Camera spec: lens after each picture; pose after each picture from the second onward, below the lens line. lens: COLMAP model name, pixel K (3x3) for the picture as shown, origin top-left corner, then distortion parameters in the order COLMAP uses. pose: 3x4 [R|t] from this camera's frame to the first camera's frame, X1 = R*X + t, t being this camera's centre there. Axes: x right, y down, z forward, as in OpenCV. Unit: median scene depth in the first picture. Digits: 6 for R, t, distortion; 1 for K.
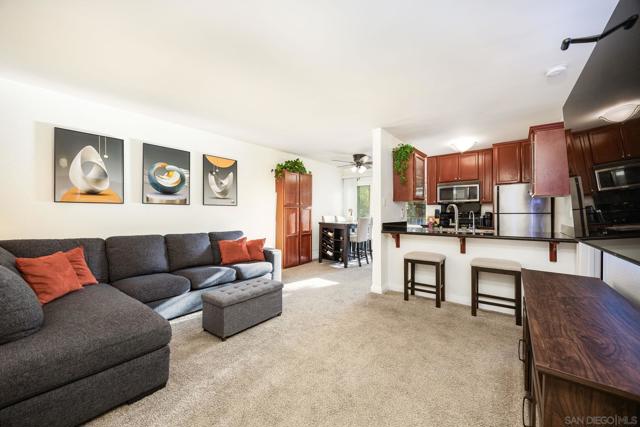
lens RADIAL K [[243.3, 0, 319.1], [0, 243.3, 210.4], [0, 0, 1]] dist [-0.007453, -0.000632]
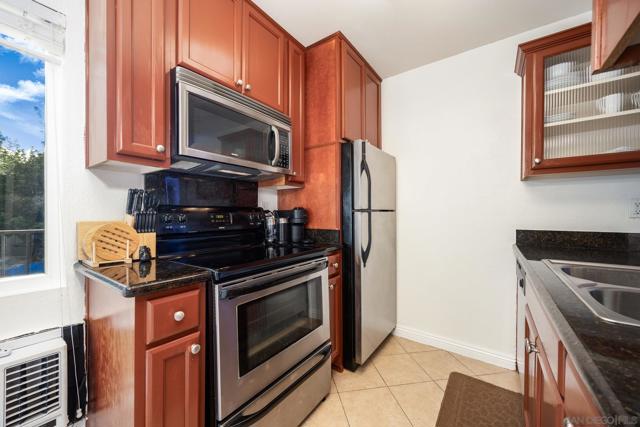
lens RADIAL K [[243.3, 0, 317.3], [0, 243.3, 216.3], [0, 0, 1]] dist [-0.007453, -0.000632]
pose [[-0.042303, -0.013374, 0.999015, 0.369402], [-0.009365, 0.999872, 0.012989, 0.018155], [-0.999061, -0.008807, -0.042423, 1.176762]]
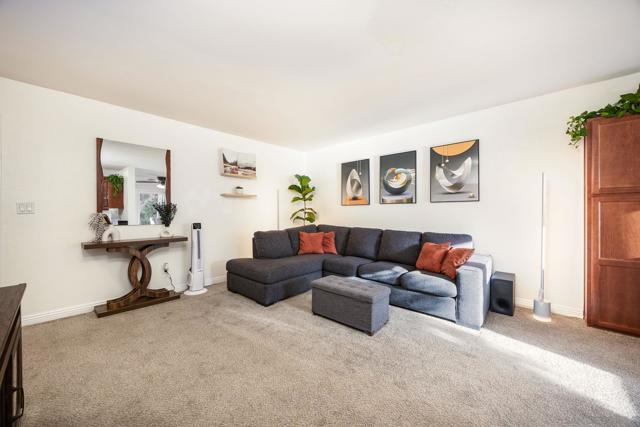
lens RADIAL K [[243.3, 0, 317.5], [0, 243.3, 214.1], [0, 0, 1]] dist [-0.007453, -0.000632]
pose [[-0.070010, 0.004487, -0.997536, 0.461868], [0.011732, 0.999924, 0.003674, 0.012977], [0.997477, -0.011446, -0.070057, 0.613729]]
